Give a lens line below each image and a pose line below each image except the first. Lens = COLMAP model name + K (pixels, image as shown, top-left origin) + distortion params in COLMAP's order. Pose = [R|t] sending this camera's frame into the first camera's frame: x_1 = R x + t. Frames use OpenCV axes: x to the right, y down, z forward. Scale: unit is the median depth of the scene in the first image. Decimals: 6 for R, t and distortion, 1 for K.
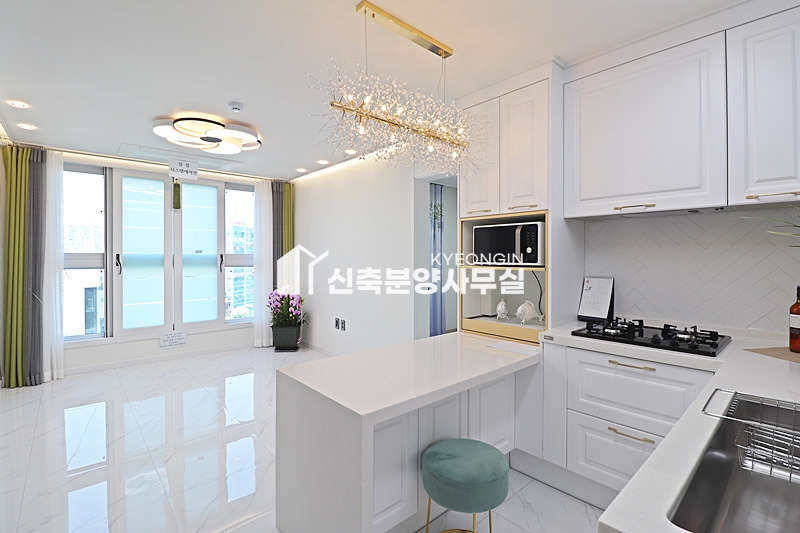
lens RADIAL K [[377.8, 0, 397.3], [0, 377.8, 261.9], [0, 0, 1]] dist [0.008967, -0.003436]
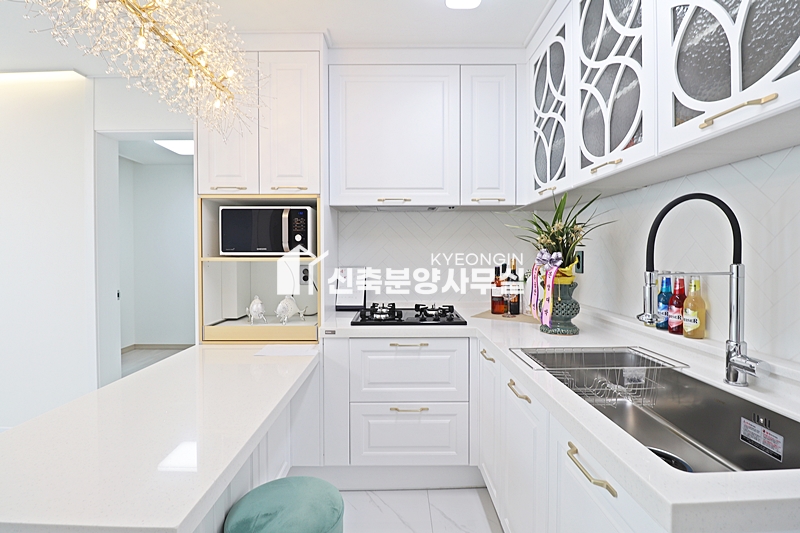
lens RADIAL K [[377.8, 0, 400.1], [0, 377.8, 260.3], [0, 0, 1]] dist [0.008967, -0.003436]
pose [[0.664771, -0.014817, 0.746900, -0.019726], [0.012469, 0.999884, 0.008738, 0.002076], [-0.746943, 0.003504, 0.664879, 0.029020]]
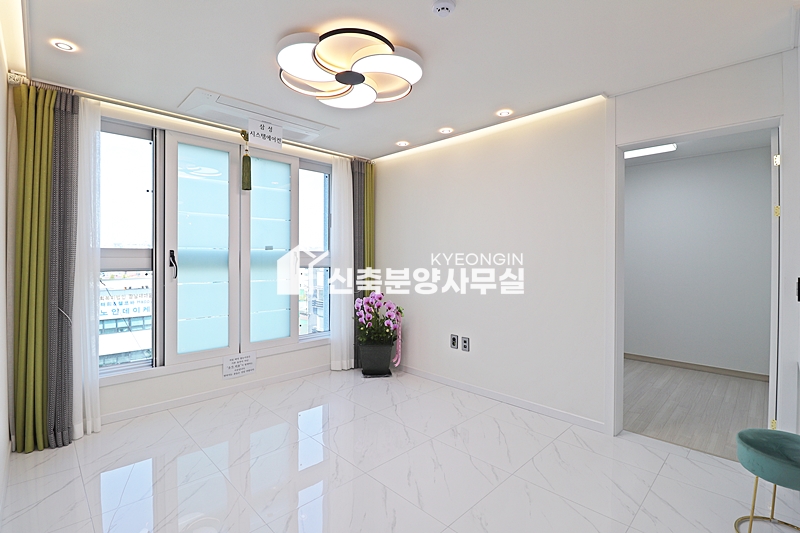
lens RADIAL K [[377.8, 0, 405.2], [0, 377.8, 261.9], [0, 0, 1]] dist [0.008967, -0.003436]
pose [[0.998294, 0.002953, 0.058320, -0.377542], [-0.002942, 0.999996, -0.000287, 0.000167], [-0.058320, 0.000114, 0.998298, 0.287518]]
